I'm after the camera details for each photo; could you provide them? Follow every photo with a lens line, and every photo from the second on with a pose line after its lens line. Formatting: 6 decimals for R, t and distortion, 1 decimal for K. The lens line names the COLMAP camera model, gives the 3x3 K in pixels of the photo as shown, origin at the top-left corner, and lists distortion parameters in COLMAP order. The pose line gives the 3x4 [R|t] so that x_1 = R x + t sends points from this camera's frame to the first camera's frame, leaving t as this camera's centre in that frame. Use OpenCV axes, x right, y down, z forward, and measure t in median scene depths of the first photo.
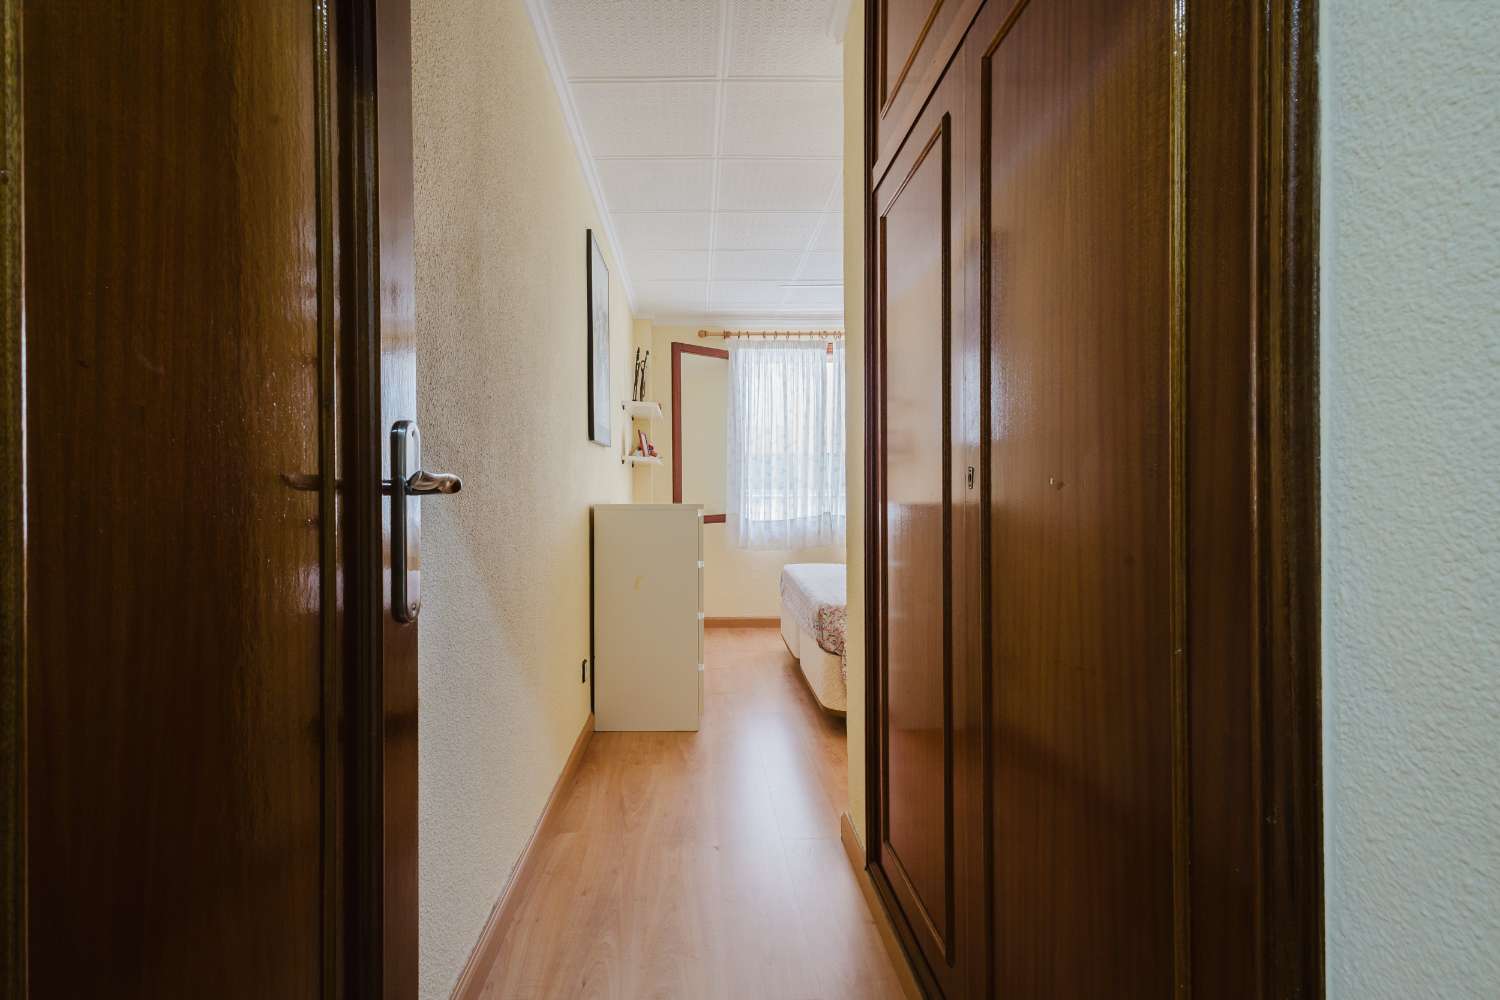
lens RADIAL K [[721.6, 0, 733.1], [0, 721.6, 493.5], [0, 0, 1]] dist [0.000941, 0.016830]
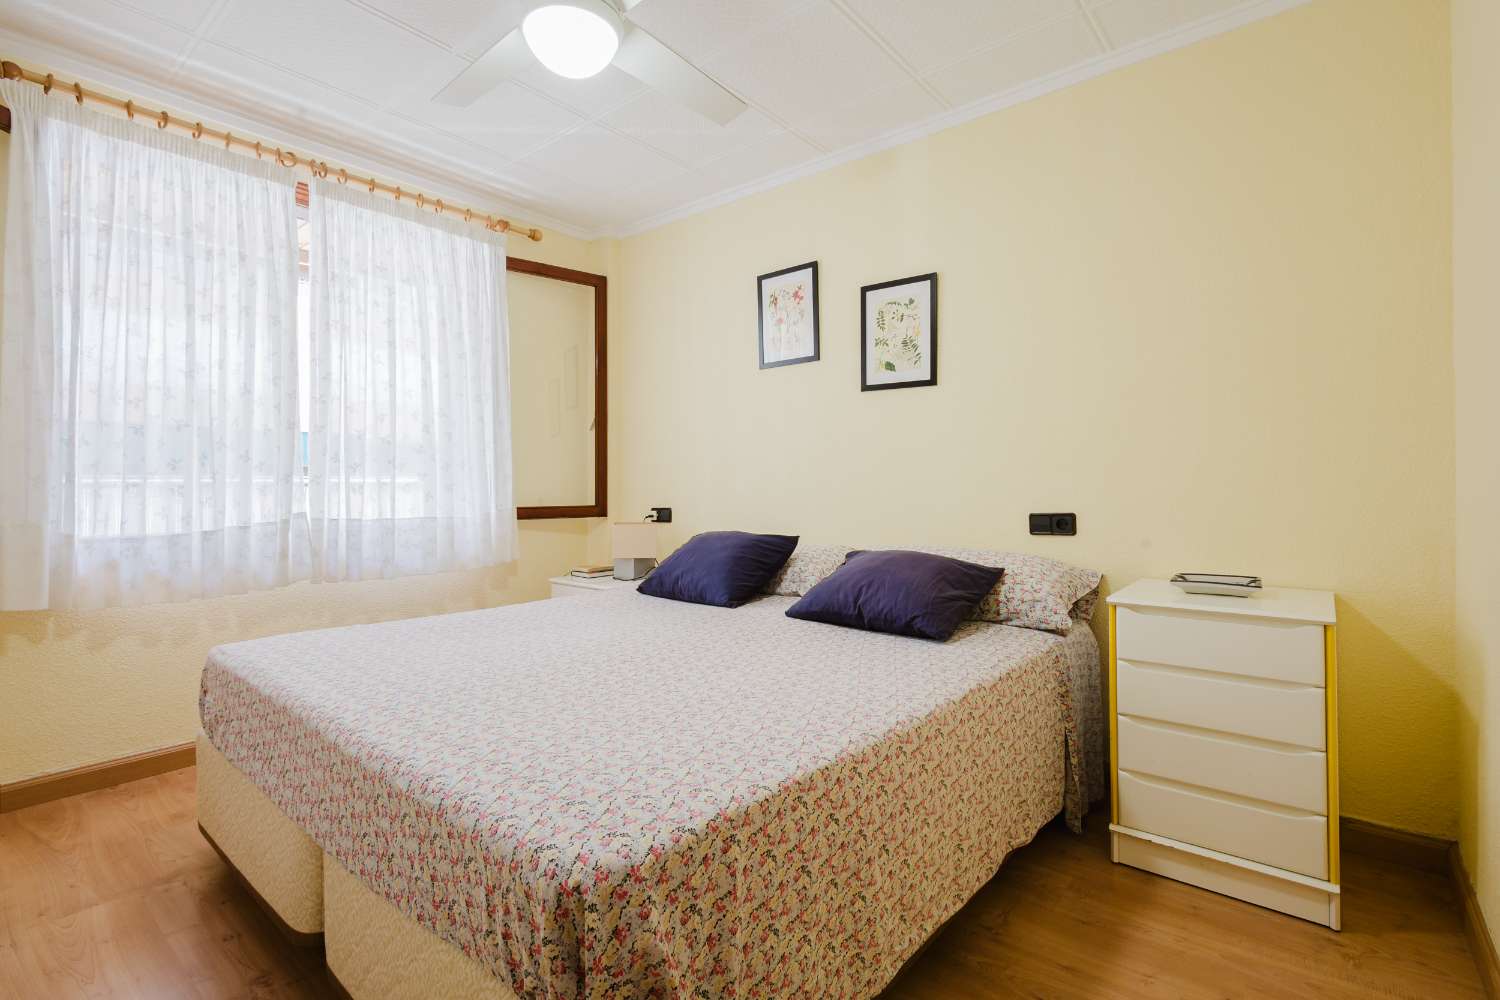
lens RADIAL K [[681.2, 0, 718.0], [0, 681.2, 468.7], [0, 0, 1]] dist [0.007209, 0.000727]
pose [[0.677064, 0.017207, 0.735723, -0.017877], [-0.001051, 0.999748, -0.022415, 0.005594], [-0.735923, 0.014403, 0.676912, 0.465935]]
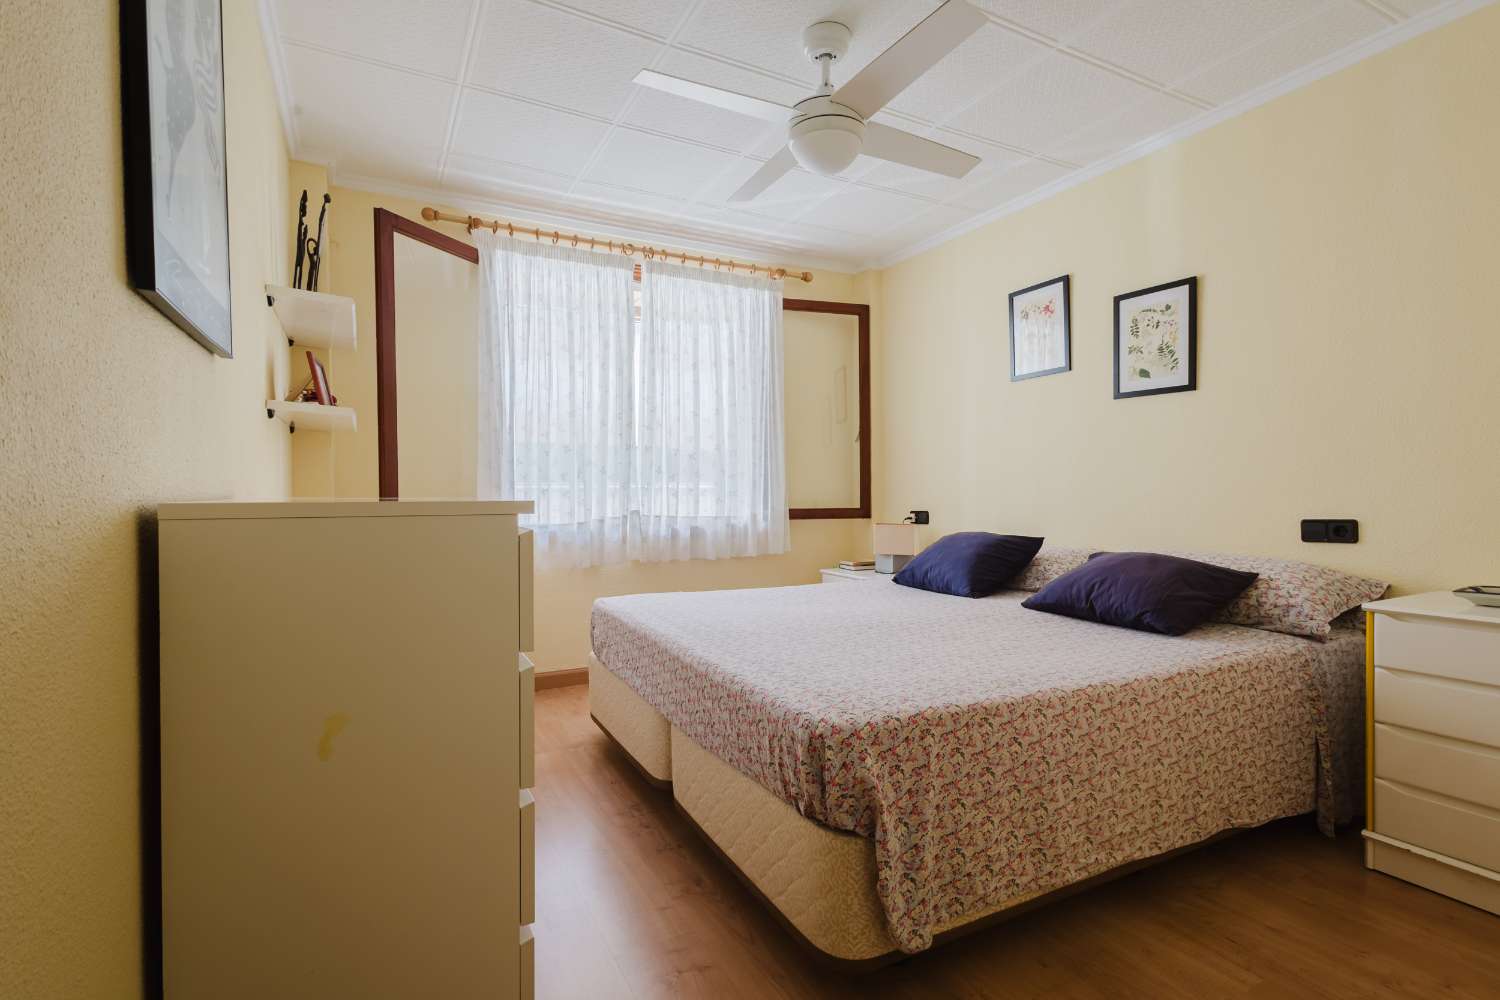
lens RADIAL K [[671.6, 0, 750.7], [0, 671.6, 495.6], [0, 0, 1]] dist [0.000355, -0.000031]
pose [[0.891285, -0.004221, 0.453423, -0.059390], [-0.000144, 0.999954, 0.009590, 0.005450], [-0.453443, -0.008613, 0.891244, 0.387126]]
